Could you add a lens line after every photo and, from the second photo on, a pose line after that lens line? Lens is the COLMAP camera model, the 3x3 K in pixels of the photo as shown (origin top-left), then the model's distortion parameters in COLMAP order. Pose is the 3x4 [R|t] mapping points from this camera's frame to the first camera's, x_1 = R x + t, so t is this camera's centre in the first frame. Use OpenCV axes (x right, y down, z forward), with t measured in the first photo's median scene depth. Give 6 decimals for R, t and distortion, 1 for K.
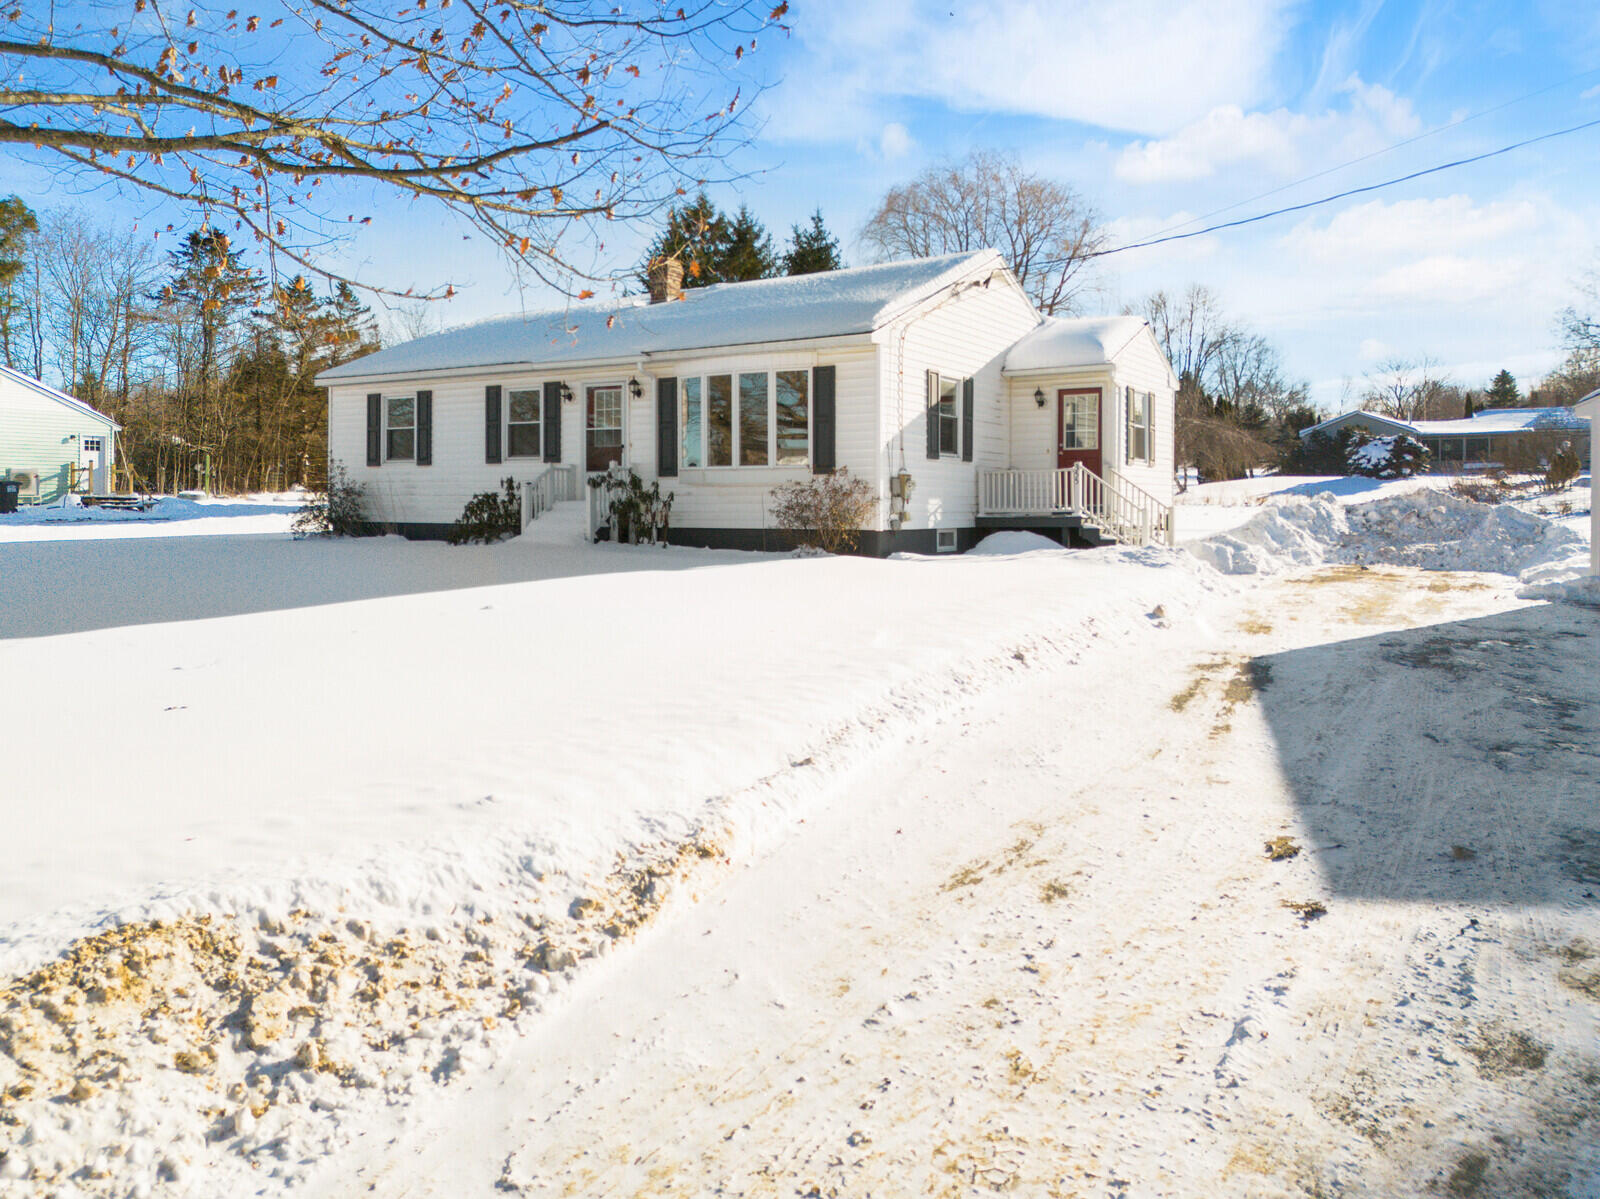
lens RADIAL K [[1128.7, 0, 790.9], [0, 1128.7, 538.1], [0, 0, 1]] dist [0.113418, -0.112804]
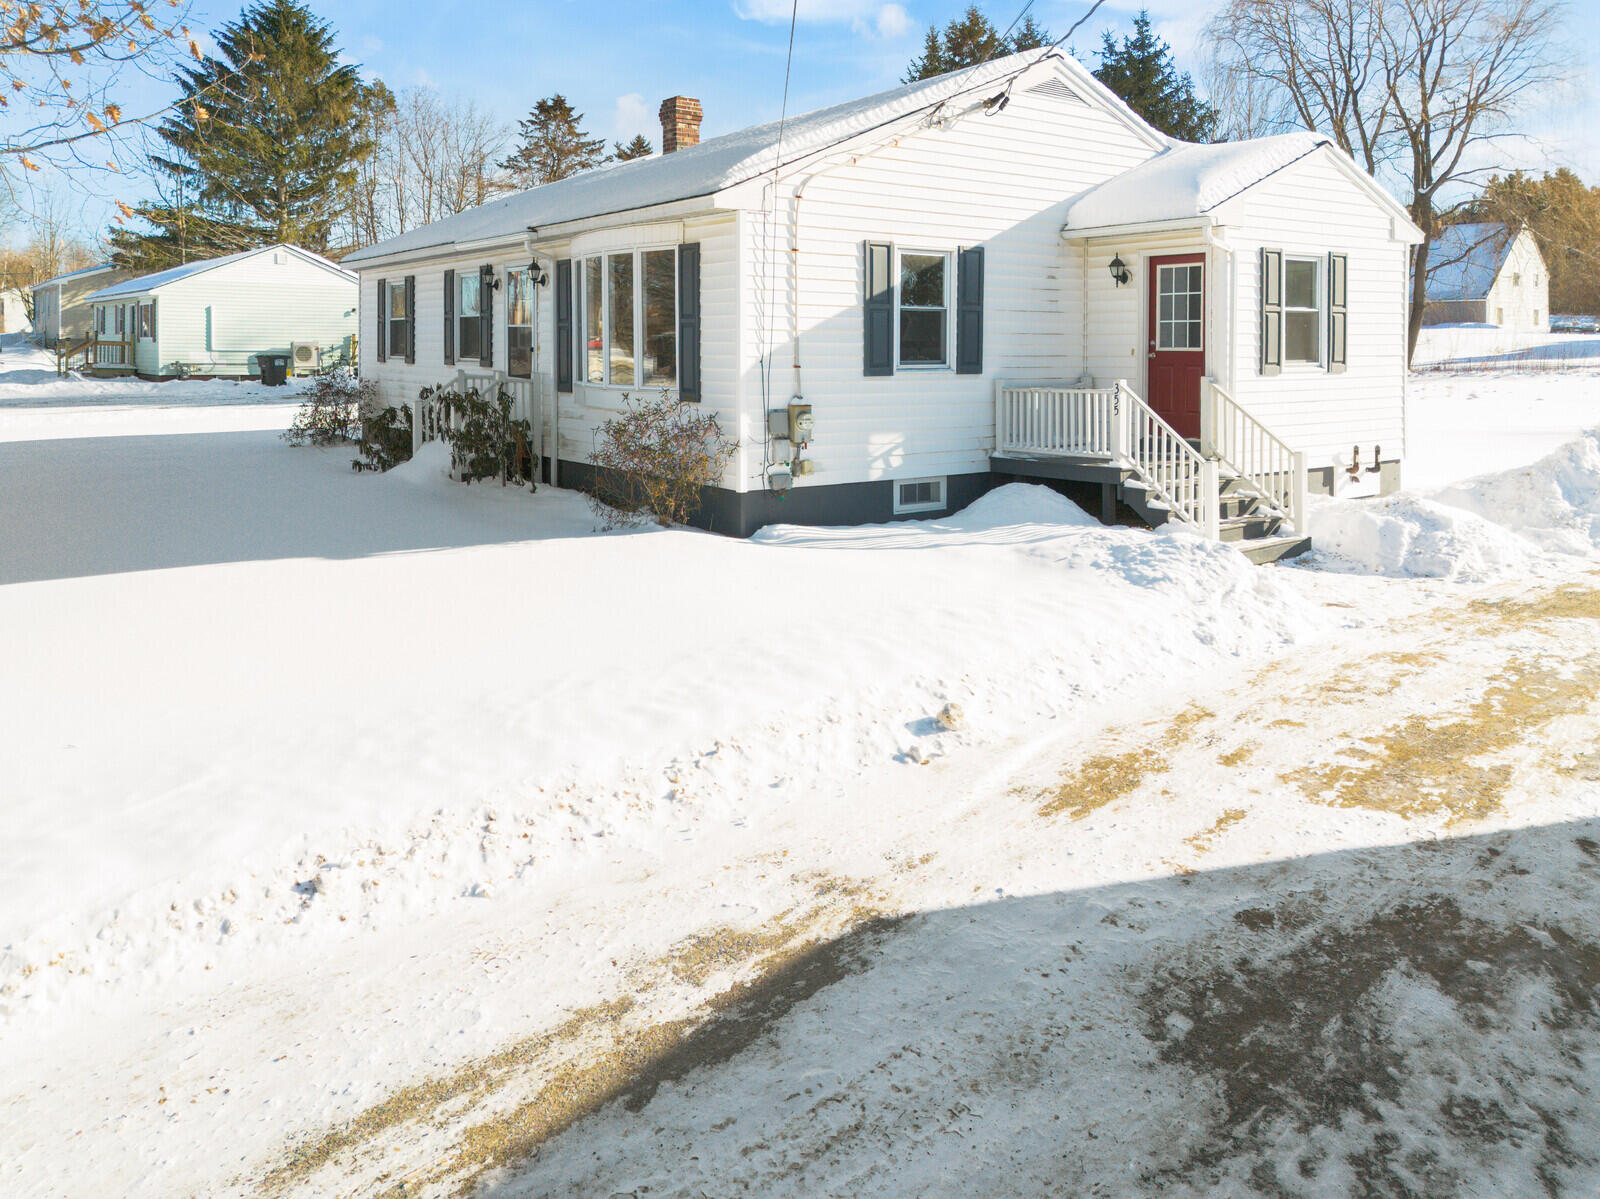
lens RADIAL K [[1190.0, 0, 801.1], [0, 1190.0, 373.2], [0, 0, 1]] dist [0.054700, -0.039415]
pose [[0.932037, 0.006441, -0.362306, 0.296983], [-0.008960, 0.999946, -0.005273, -0.059516], [0.362253, 0.008161, 0.932044, 0.300912]]
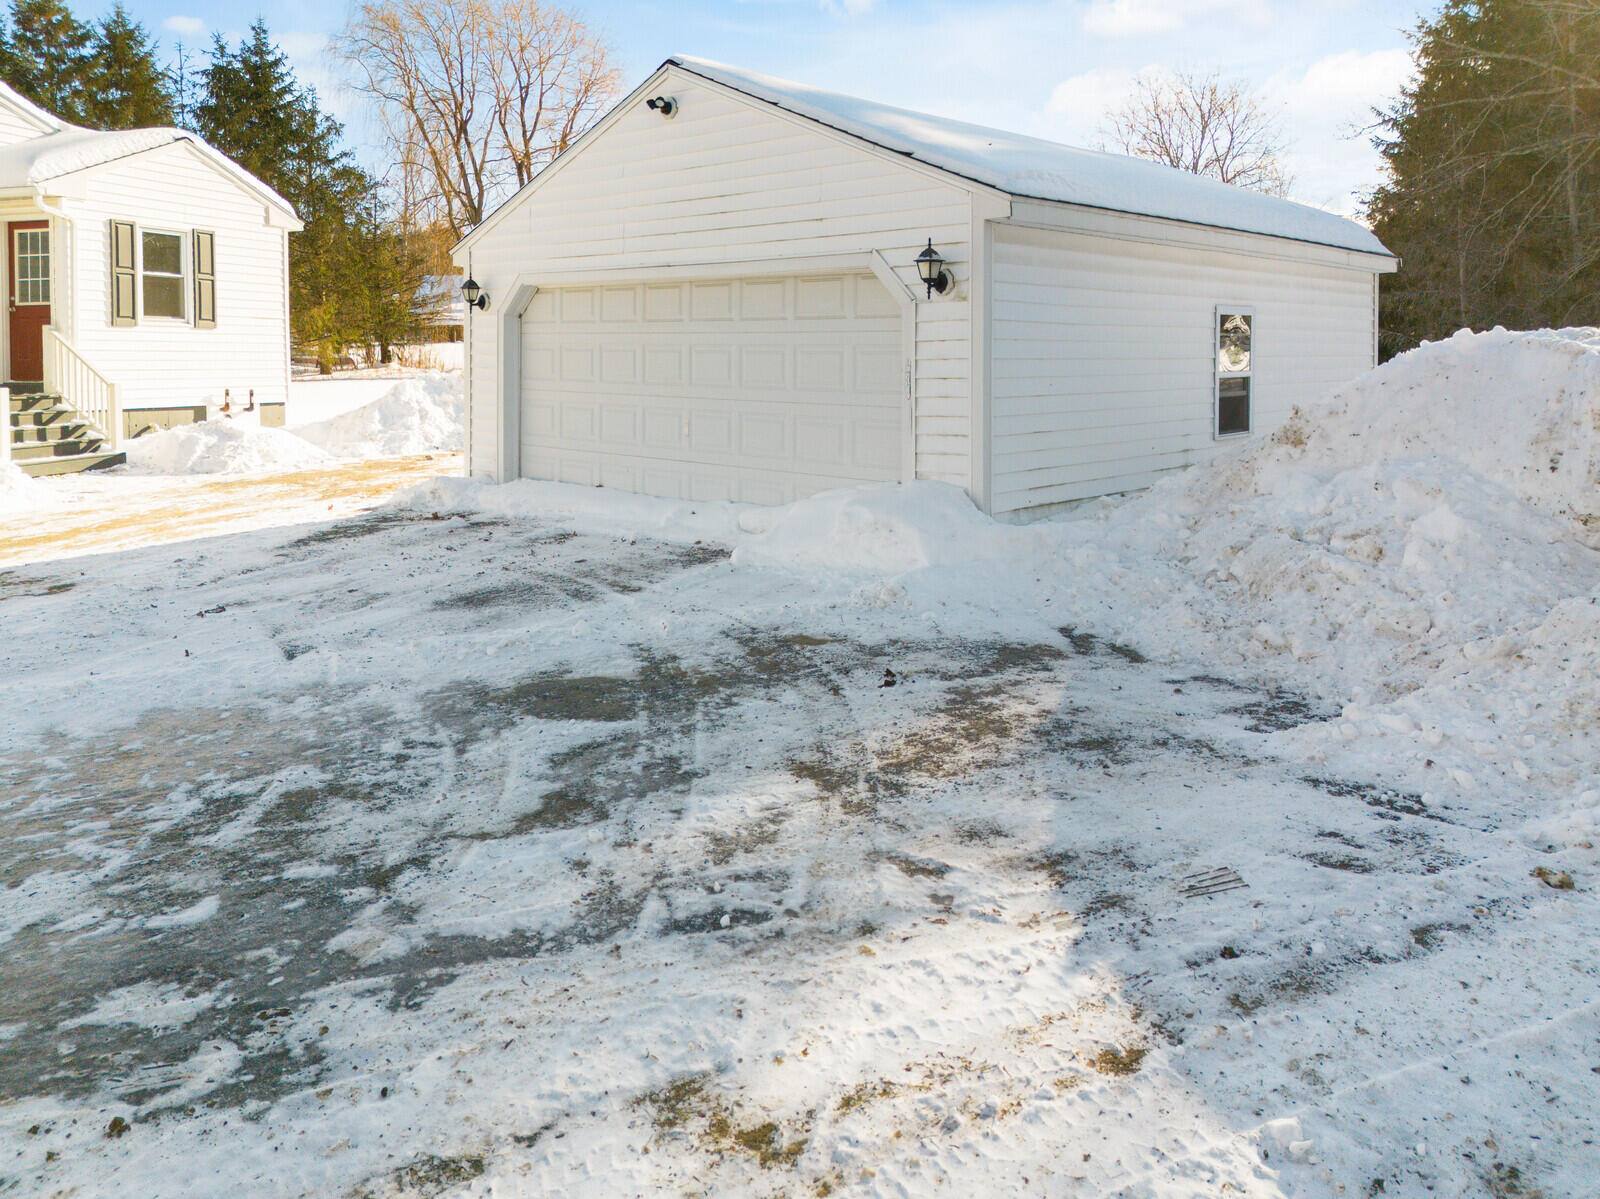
lens RADIAL K [[1190.0, 0, 801.1], [0, 1190.0, 373.2], [0, 0, 1]] dist [0.054700, -0.039415]
pose [[0.971703, -0.010474, 0.235975, 0.542709], [0.015431, 0.999697, -0.019172, -0.011852], [-0.235703, 0.022270, 0.971570, 0.136937]]
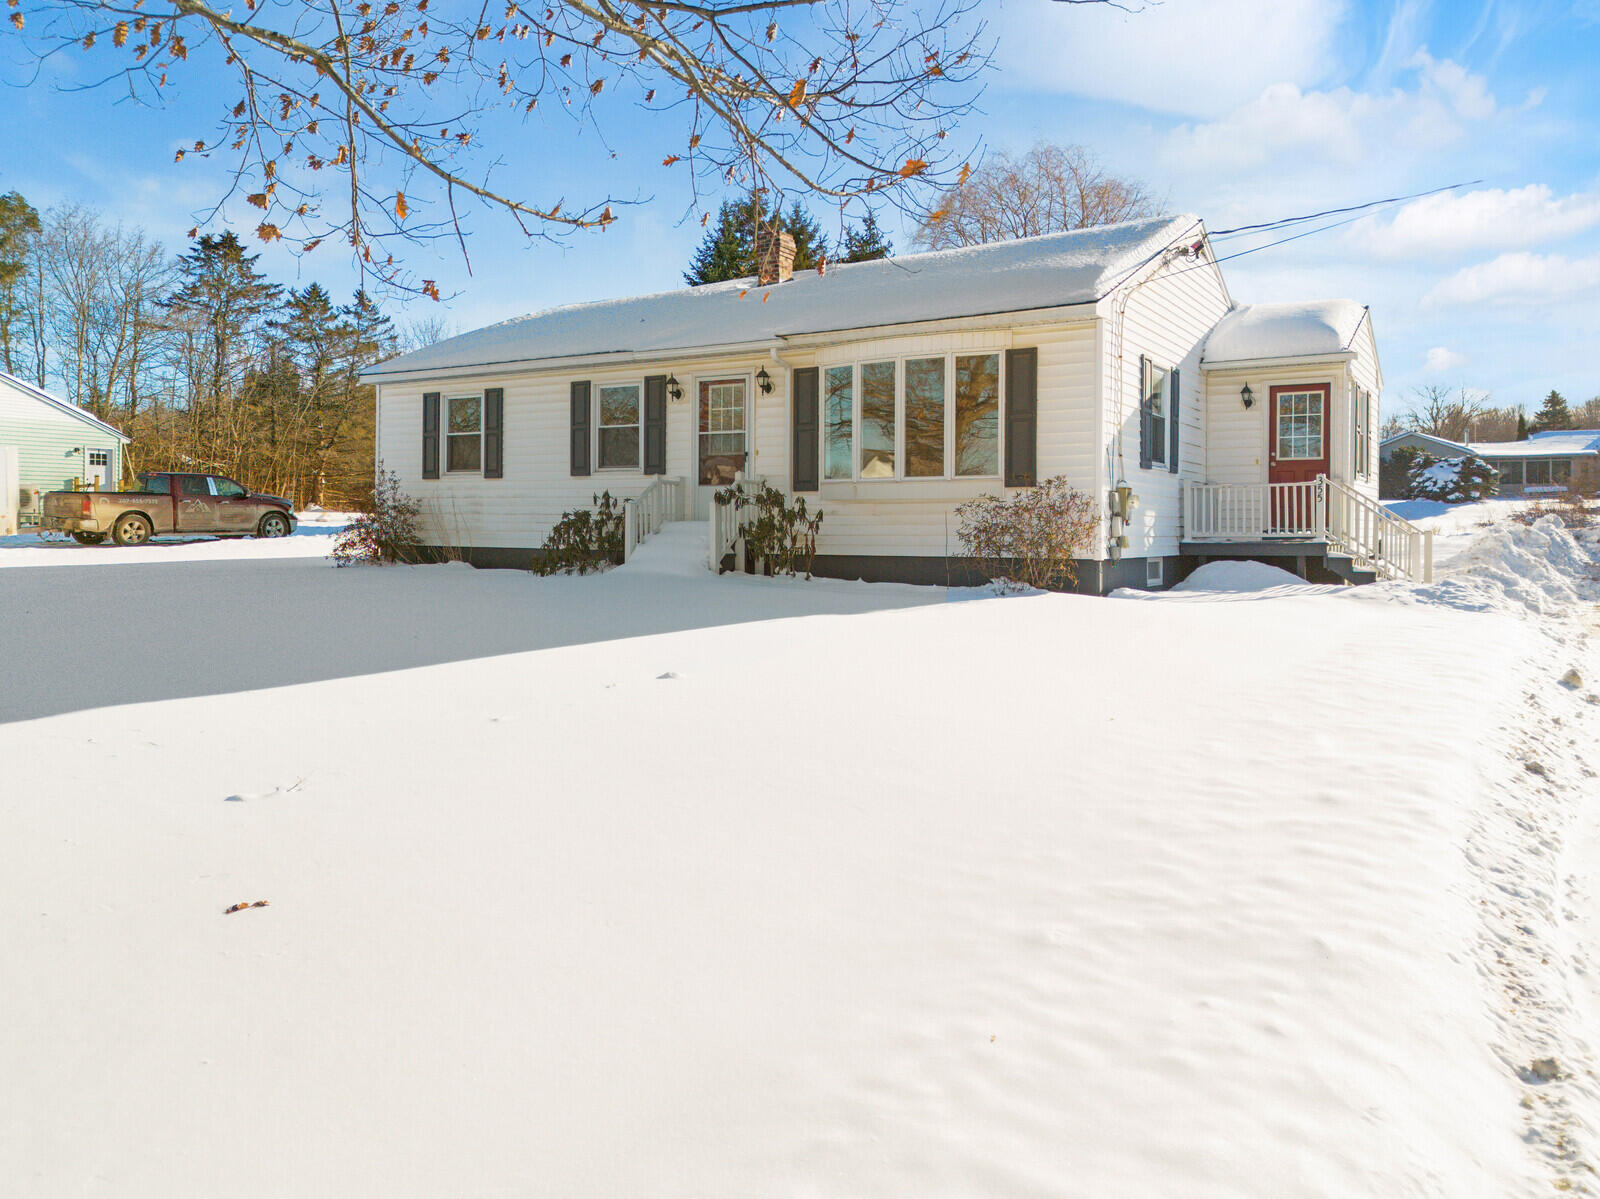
lens RADIAL K [[1131.7, 0, 790.6], [0, 1131.7, 570.0], [0, 0, 1]] dist [0.106438, -0.105821]
pose [[0.999979, 0.004309, -0.004929, -0.106068], [-0.004270, 0.999958, 0.008071, -0.004384], [0.004963, -0.008050, 0.999955, 0.177620]]
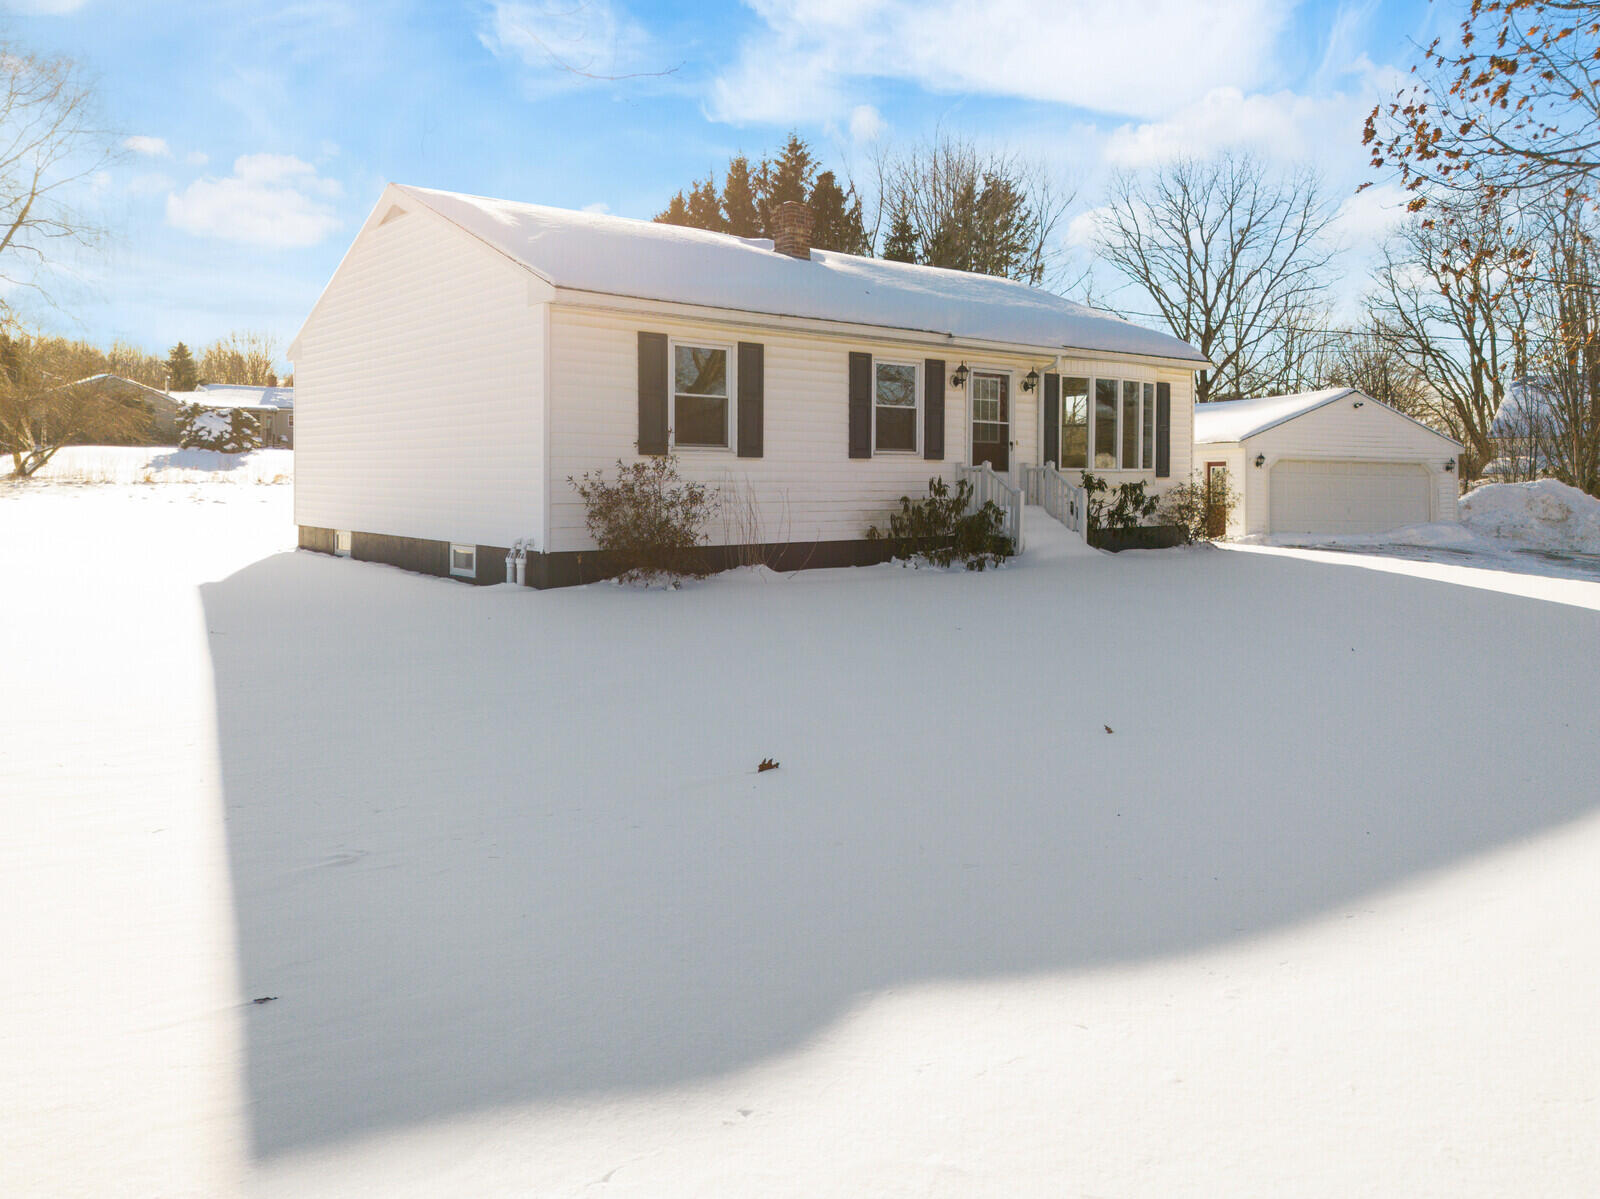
lens RADIAL K [[1134.8, 0, 810.4], [0, 1134.8, 539.5], [0, 0, 1]] dist [0.092157, -0.092422]
pose [[0.350629, -0.052011, 0.935069, -0.987851], [0.022997, 0.998634, 0.046924, -0.048961], [-0.936232, 0.005051, 0.351346, 0.785484]]
